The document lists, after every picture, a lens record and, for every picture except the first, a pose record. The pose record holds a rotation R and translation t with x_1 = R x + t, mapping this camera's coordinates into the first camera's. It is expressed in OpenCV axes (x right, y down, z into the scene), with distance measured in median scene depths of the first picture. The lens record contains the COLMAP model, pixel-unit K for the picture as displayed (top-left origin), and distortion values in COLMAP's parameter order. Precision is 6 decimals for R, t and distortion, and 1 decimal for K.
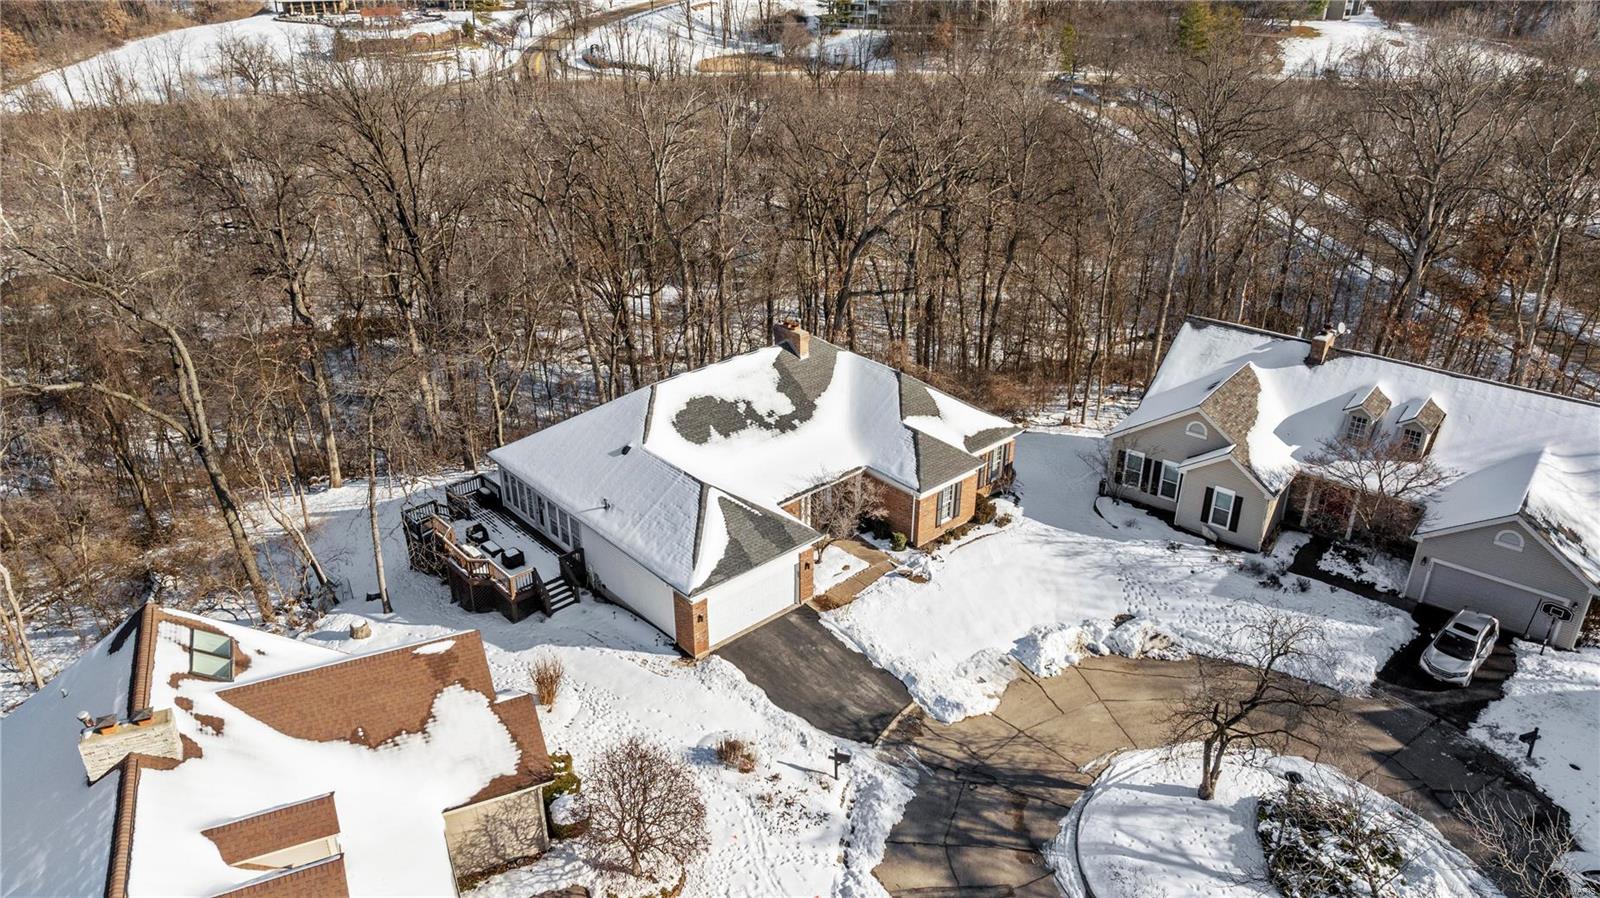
lens RADIAL K [[1111.2, 0, 800.0], [0, 1111.2, 449.0], [0, 0, 1]] dist [-0.008460, -0.002999]
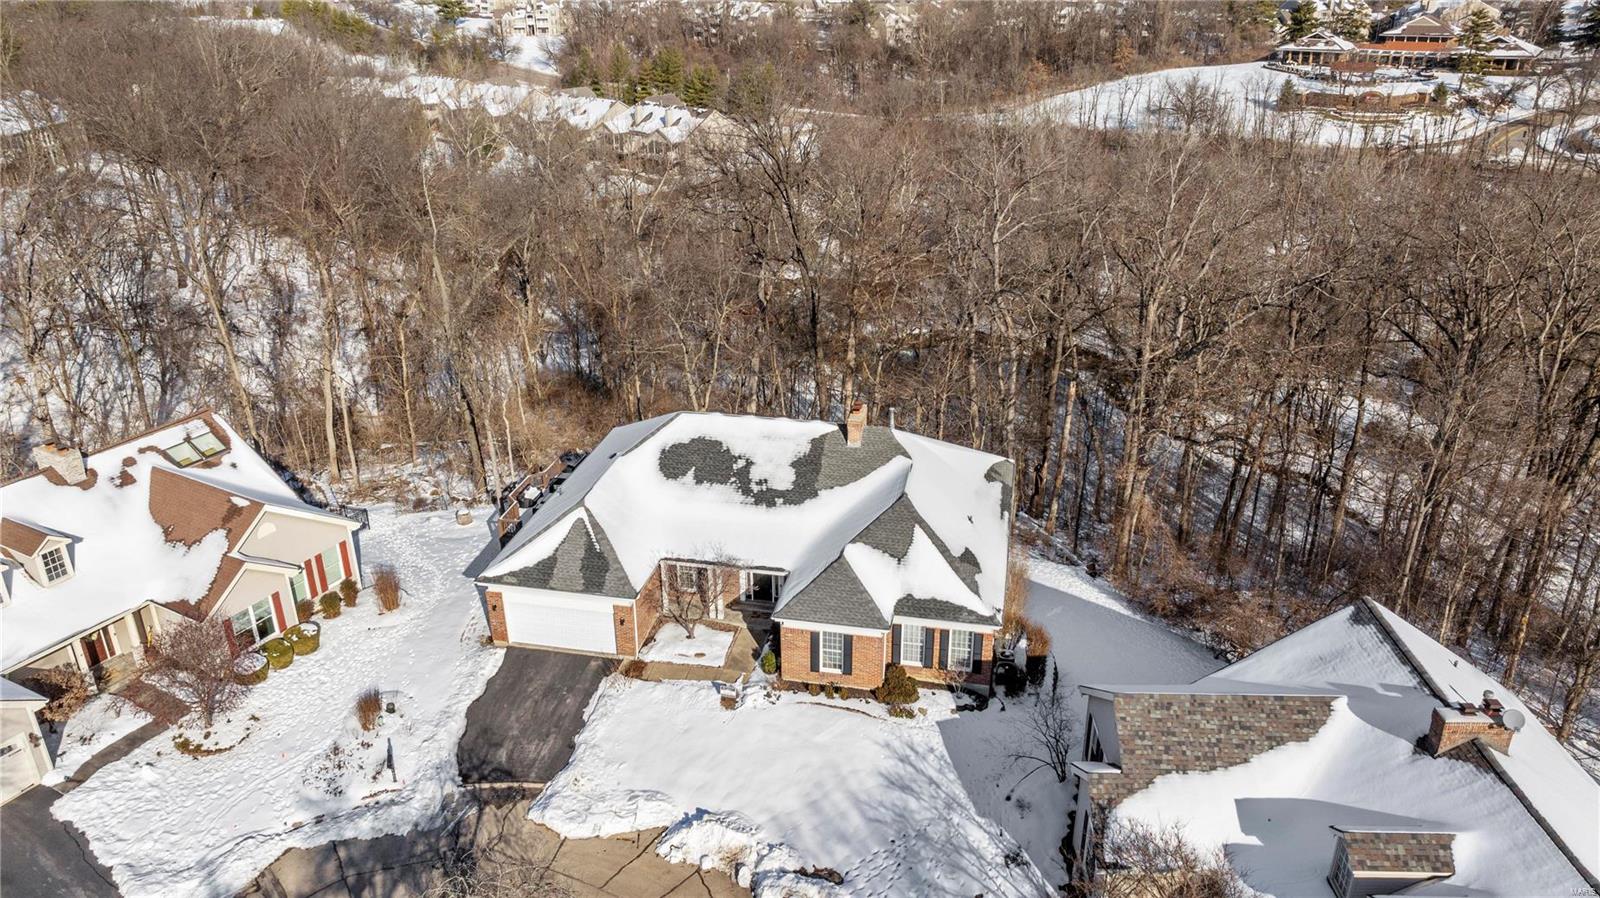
lens RADIAL K [[1111.2, 0, 800.0], [0, 1111.2, 449.0], [0, 0, 1]] dist [-0.008460, -0.002999]
pose [[0.587622, 0.324178, -0.741356, 0.718226], [-0.352508, 0.927278, 0.126069, -0.197898], [0.728312, 0.187253, 0.659164, 0.415380]]
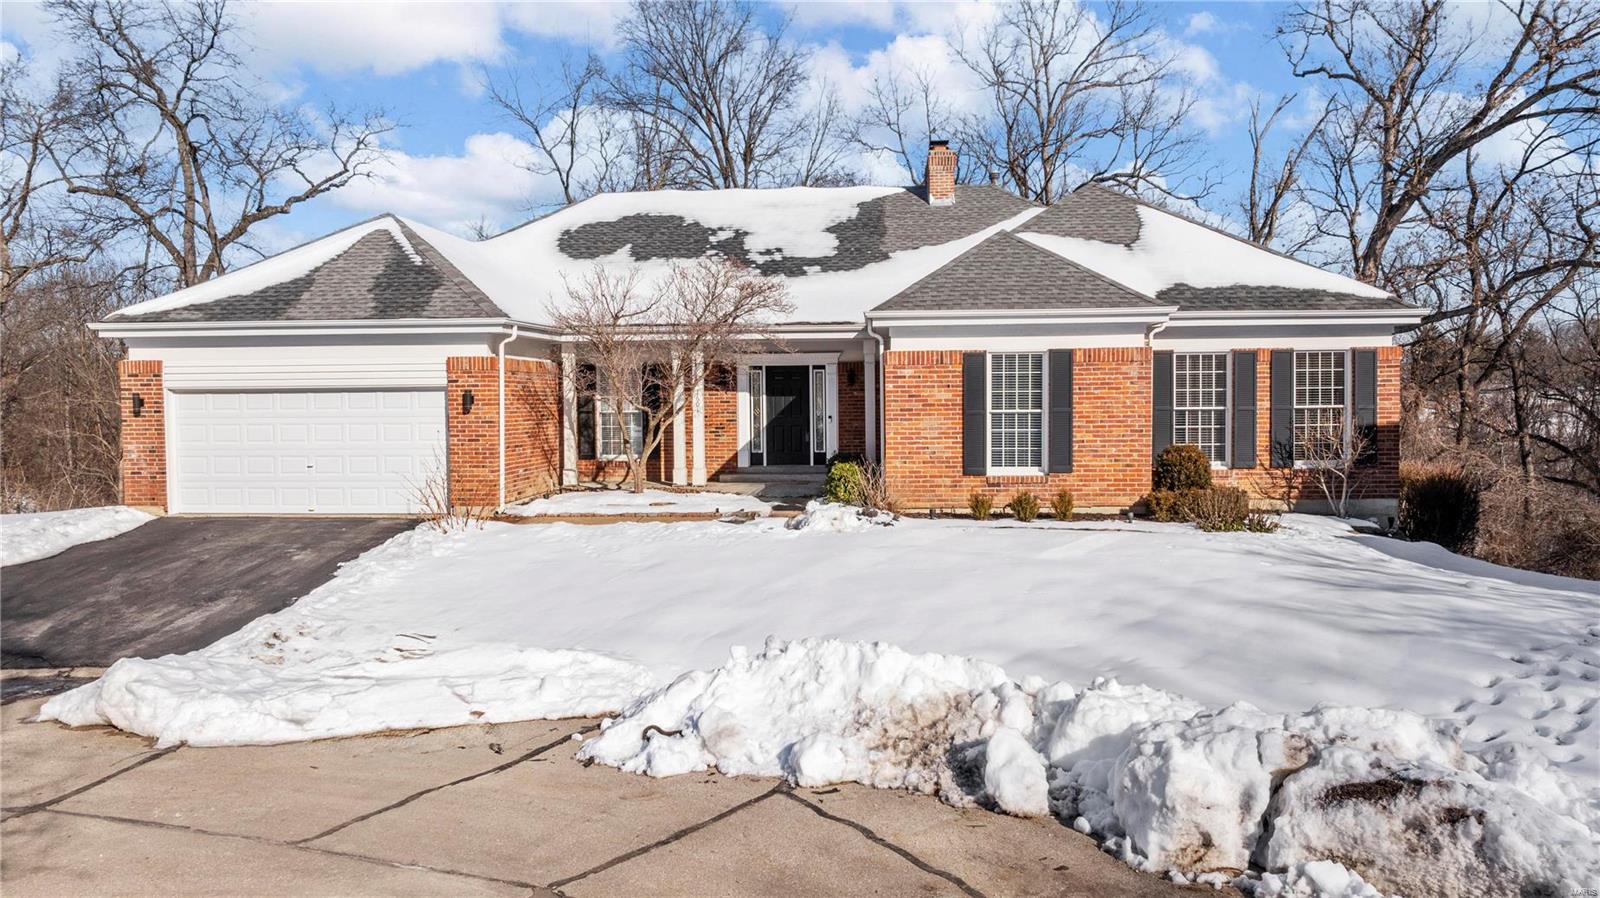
lens RADIAL K [[1119.6, 0, 802.6], [0, 1119.6, 456.3], [0, 0, 1]] dist [-0.058538, 0.077689]
pose [[0.688677, 0.026912, -0.724569, 0.340875], [-0.315740, 0.910718, -0.266273, 0.175499], [0.652712, 0.412151, 0.635688, 0.783391]]
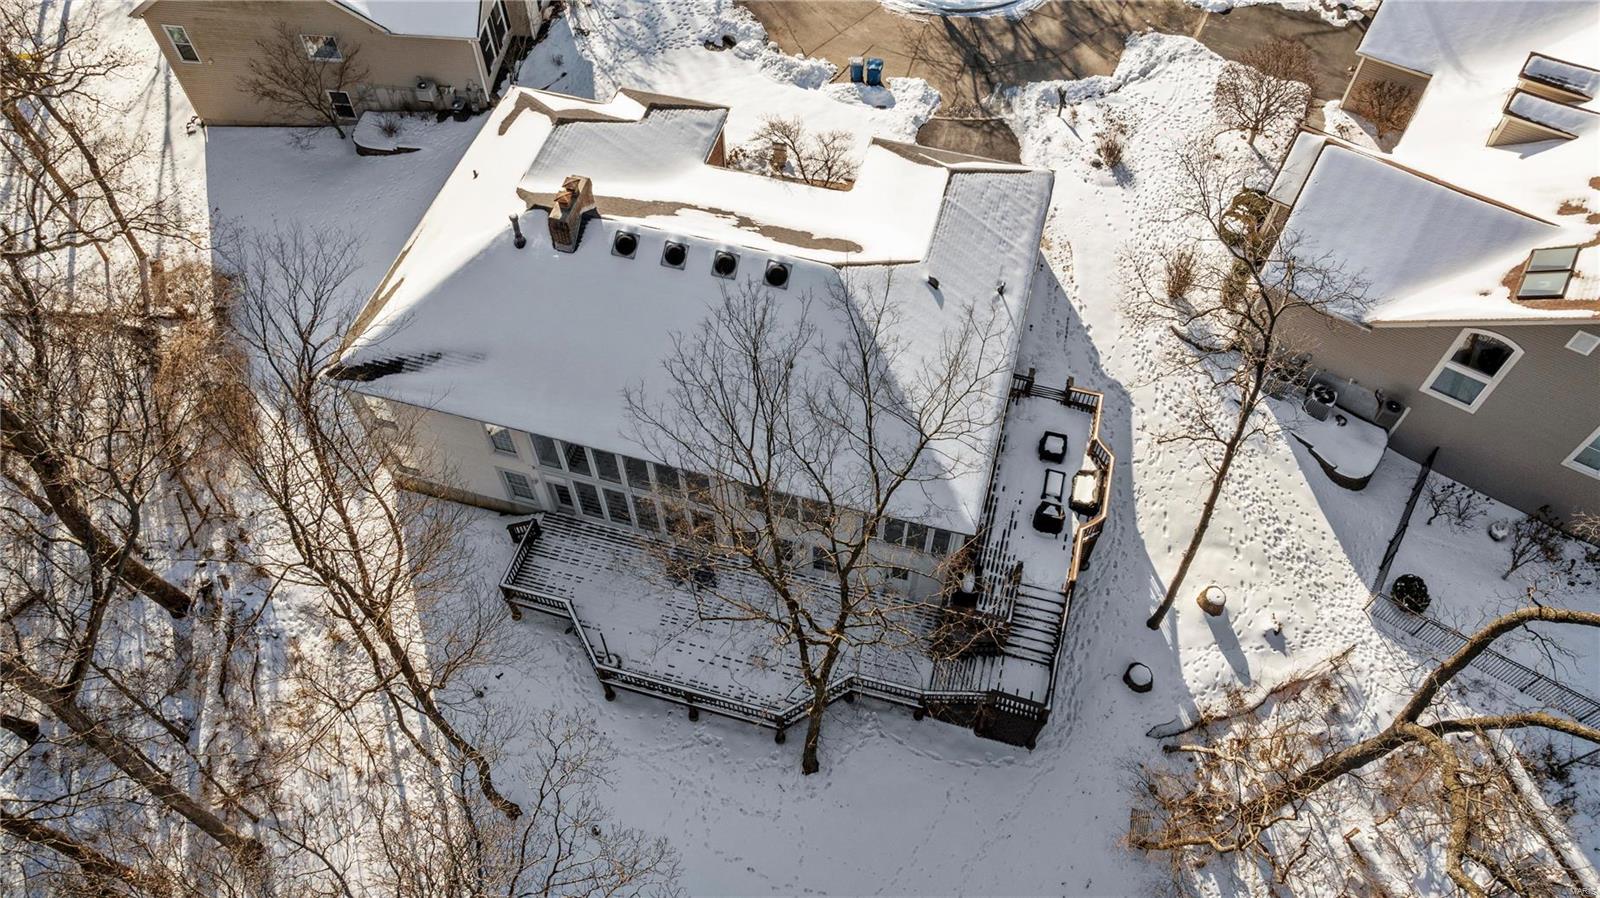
lens RADIAL K [[1119.6, 0, 802.6], [0, 1119.6, 456.3], [0, 0, 1]] dist [-0.058538, 0.077689]
pose [[-0.538415, -0.701195, 0.467370, -0.515946], [0.377082, 0.295519, 0.877769, -0.618636], [-0.753604, 0.648841, 0.105296, 1.035789]]
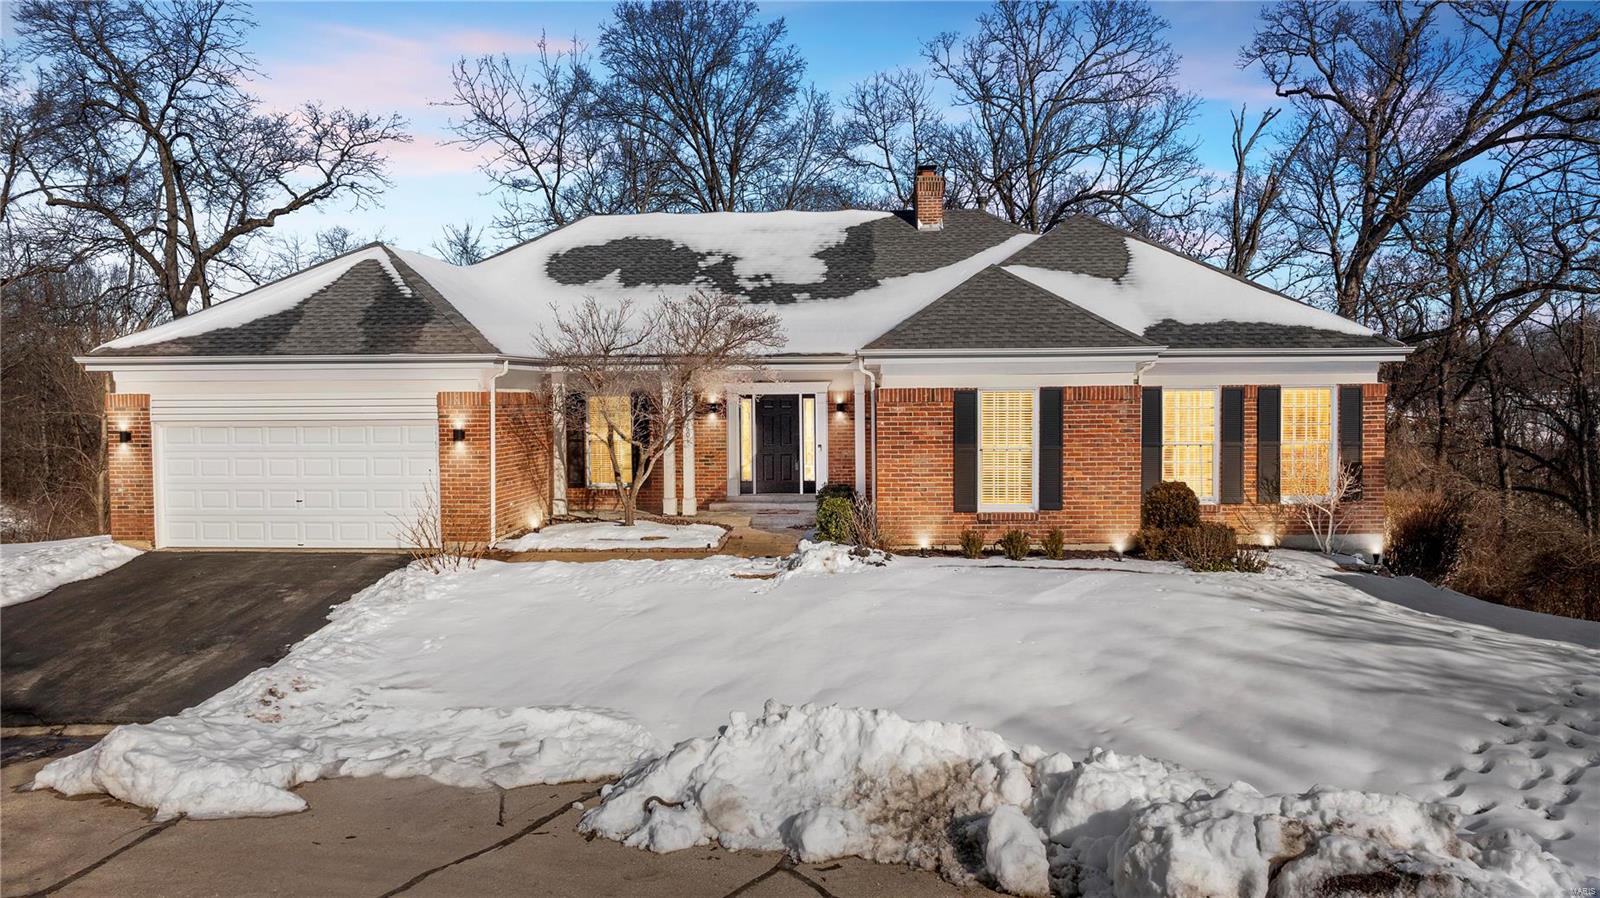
lens RADIAL K [[1119.6, 0, 802.6], [0, 1119.6, 456.3], [0, 0, 1]] dist [-0.058538, 0.077689]
pose [[0.700033, 0.027554, -0.713578, 0.339350], [-0.312206, 0.910505, -0.271122, 0.166286], [0.642247, 0.412578, 0.645987, 0.776036]]
